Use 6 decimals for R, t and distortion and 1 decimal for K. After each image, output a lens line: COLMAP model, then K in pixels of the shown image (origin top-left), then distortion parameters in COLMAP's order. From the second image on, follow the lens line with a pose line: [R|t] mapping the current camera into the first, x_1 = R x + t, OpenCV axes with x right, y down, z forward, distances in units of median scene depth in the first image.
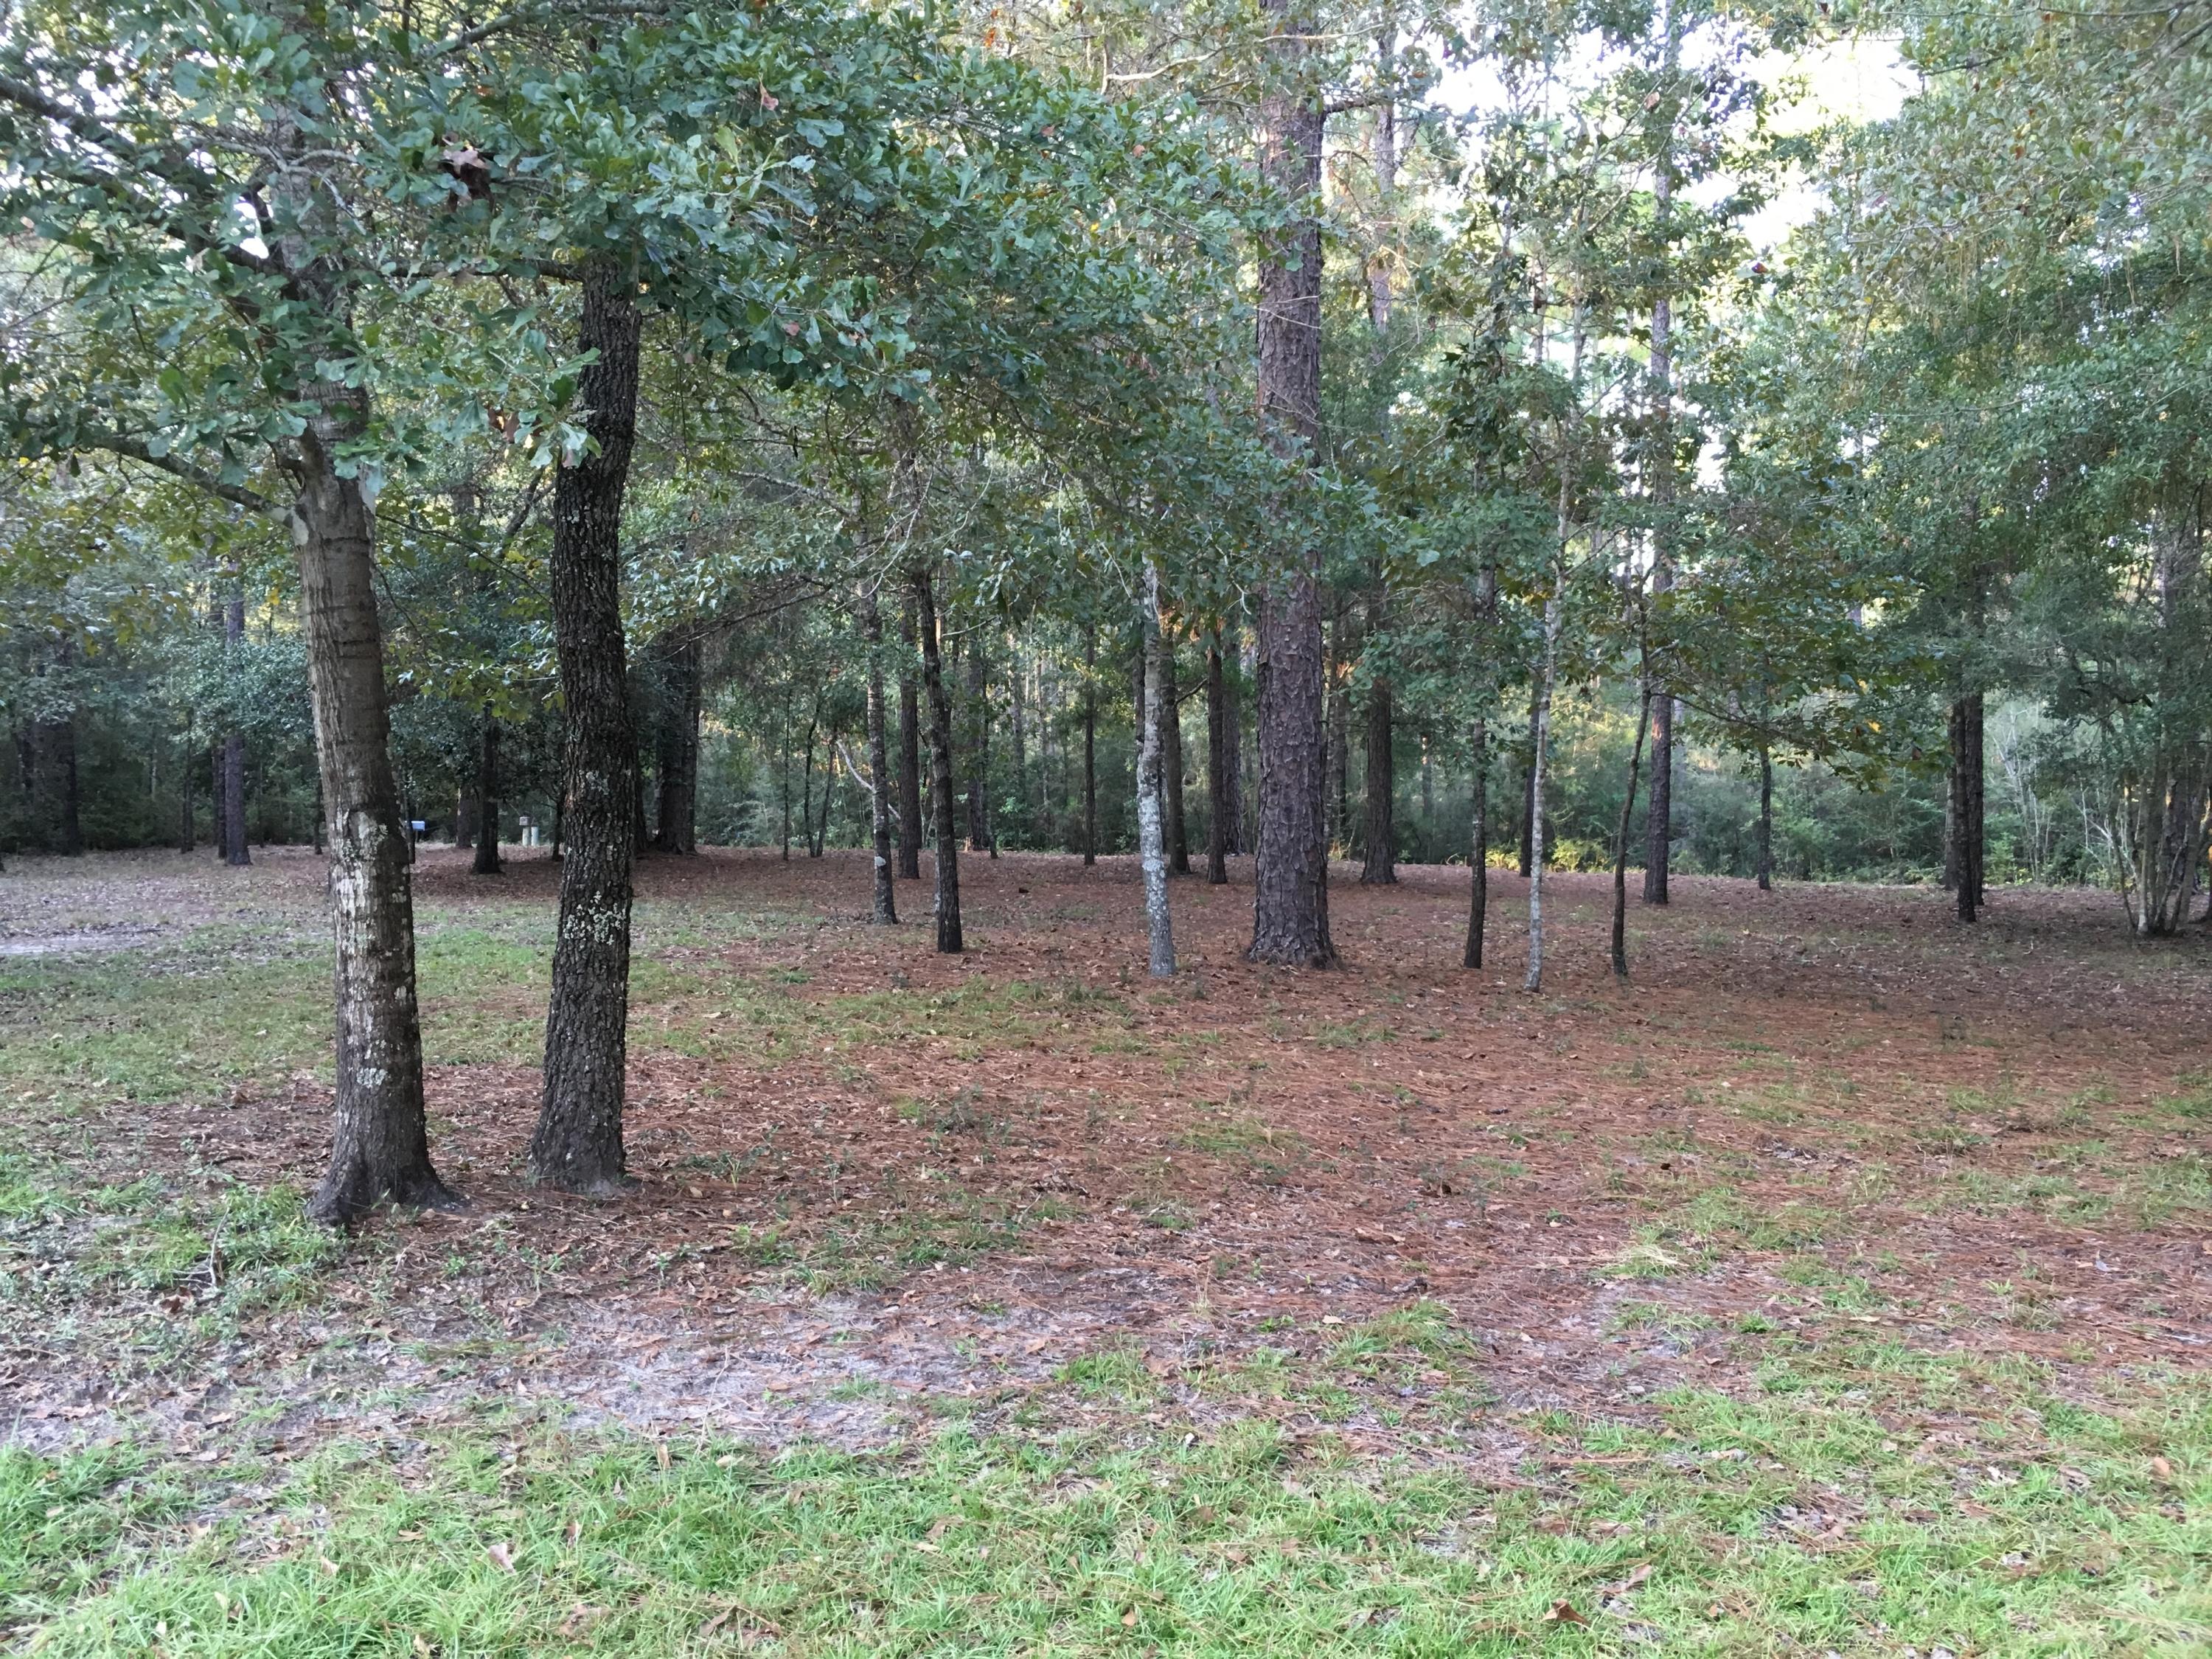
lens RADIAL K [[1903.1, 0, 1105.9], [0, 1903.1, 825.5], [0, 0, 1]] dist [0.060071, -0.059598]
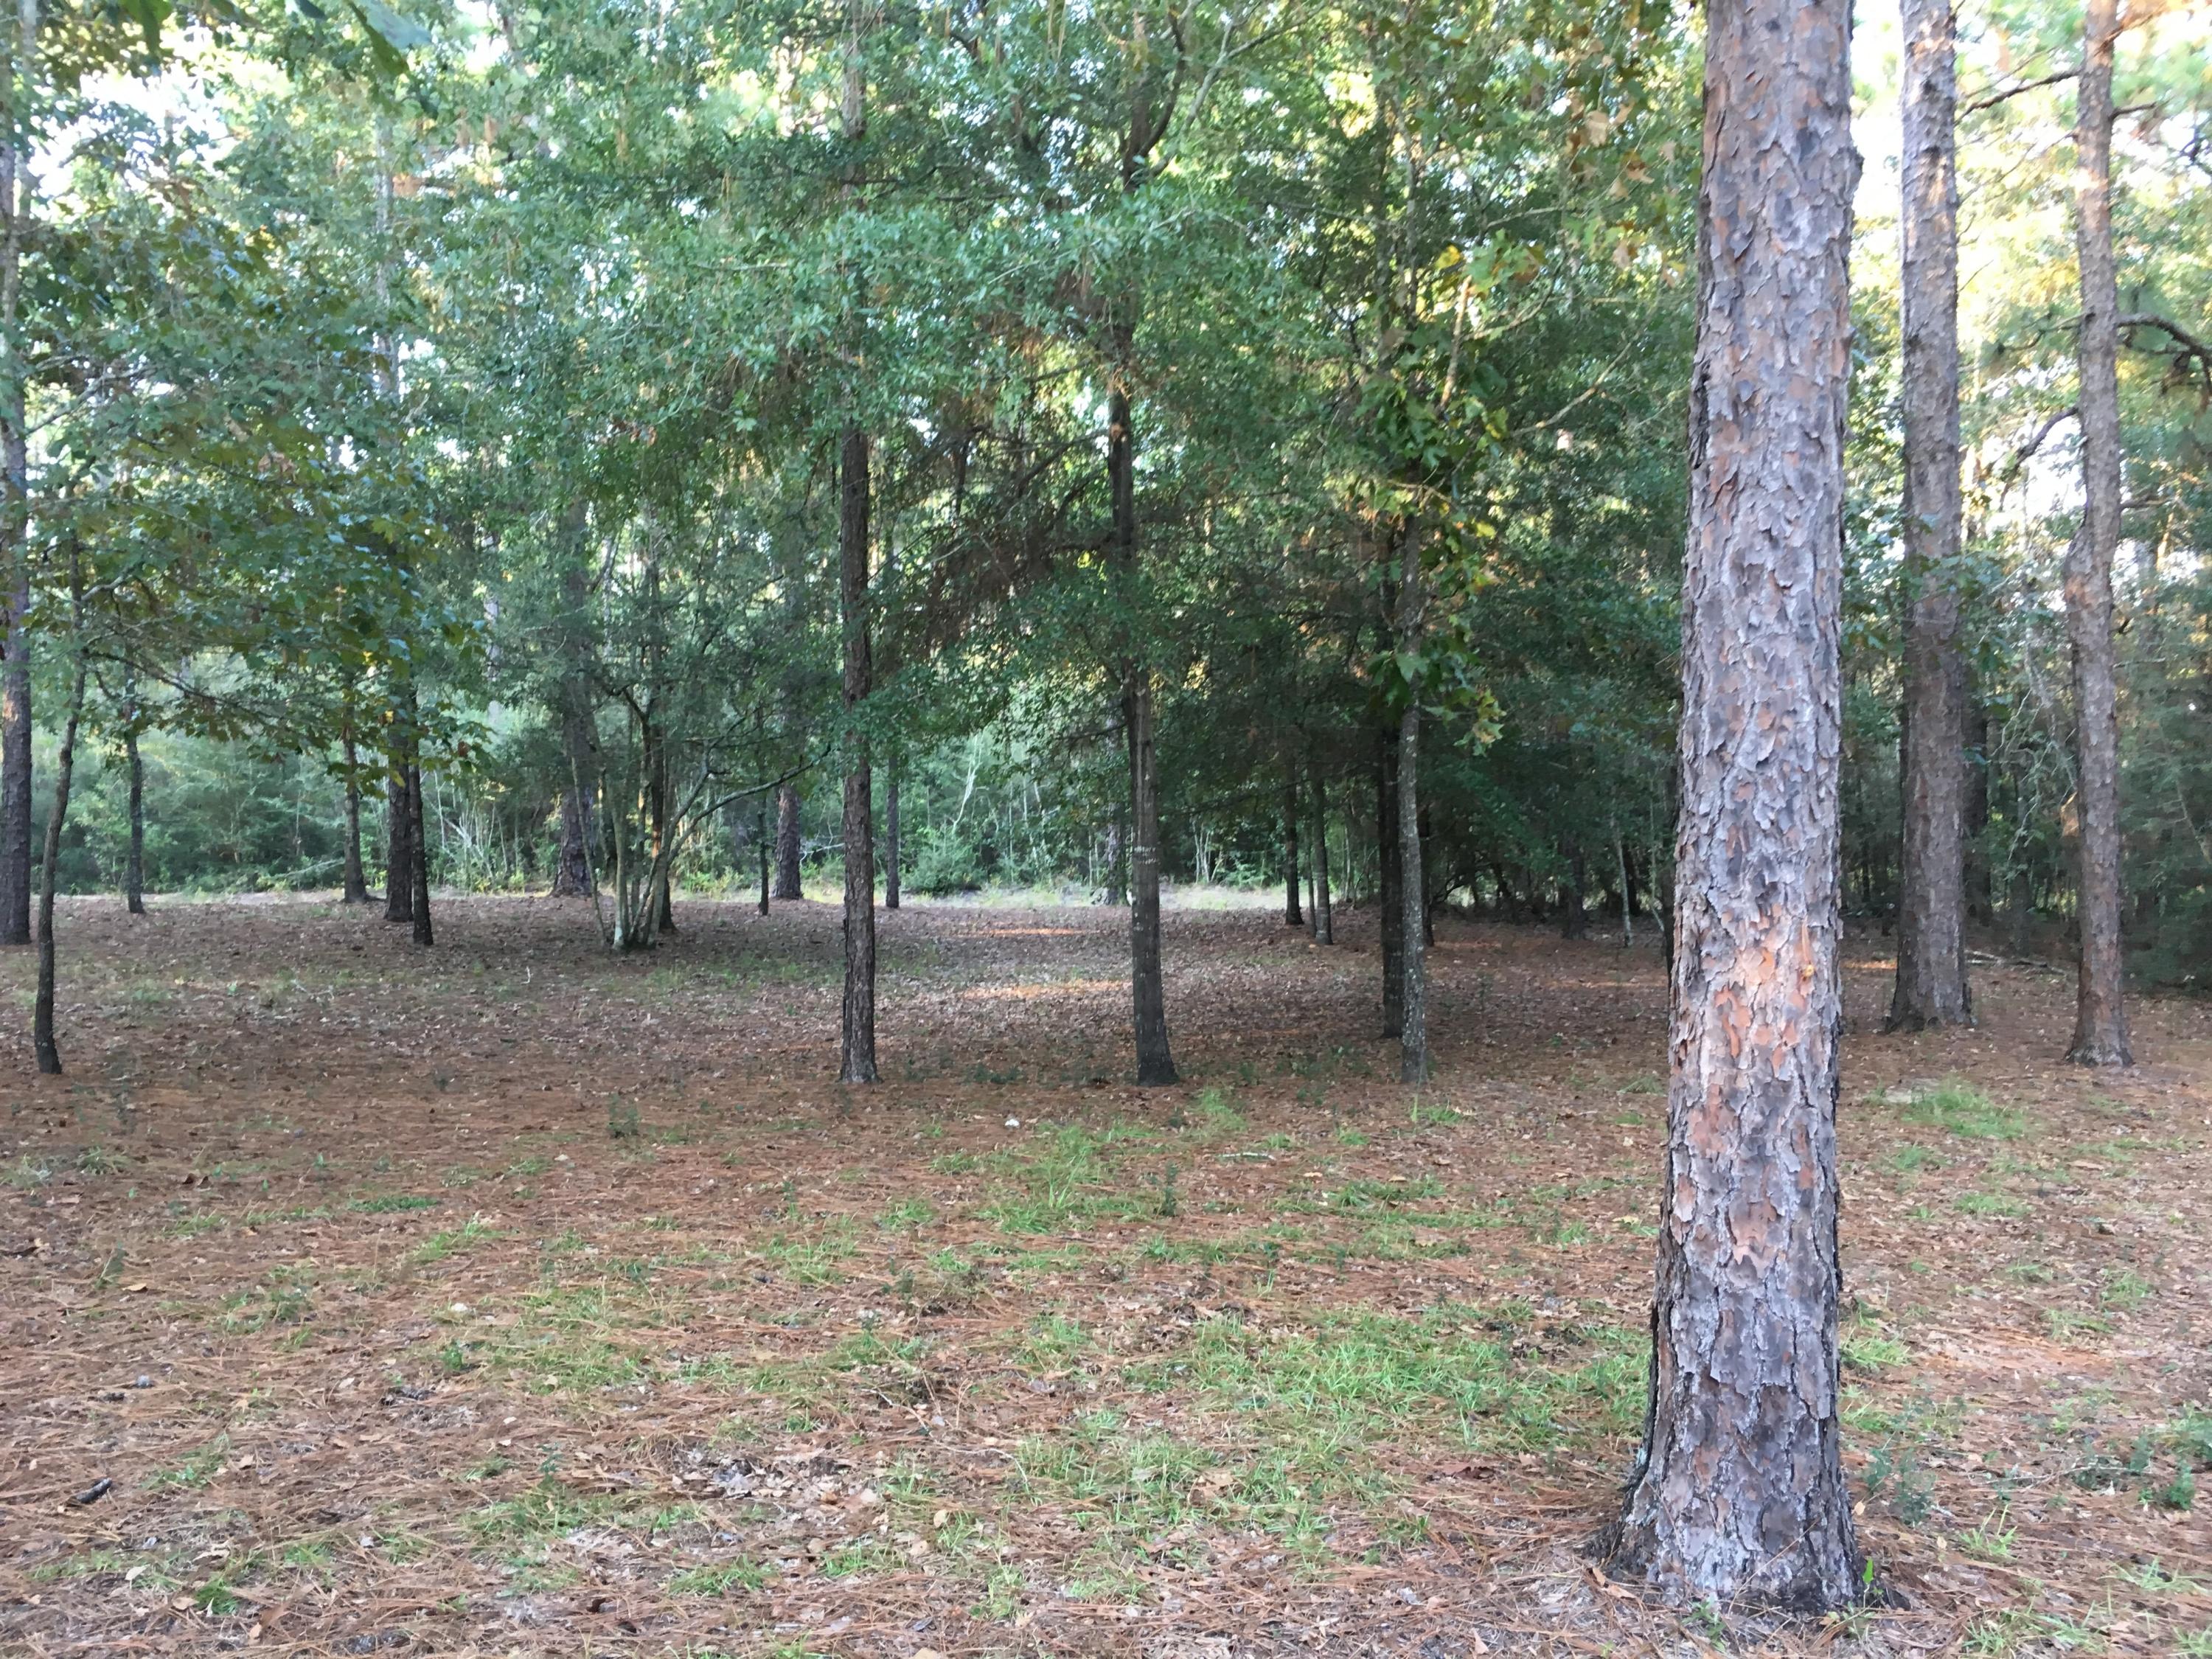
lens RADIAL K [[1903.1, 0, 1103.9], [0, 1903.1, 824.4], [0, 0, 1]] dist [0.060071, -0.059598]
pose [[0.658767, -0.012798, 0.752238, 0.004379], [0.011016, 0.999912, 0.007365, -0.003685], [-0.752267, 0.003435, 0.658850, 0.123879]]
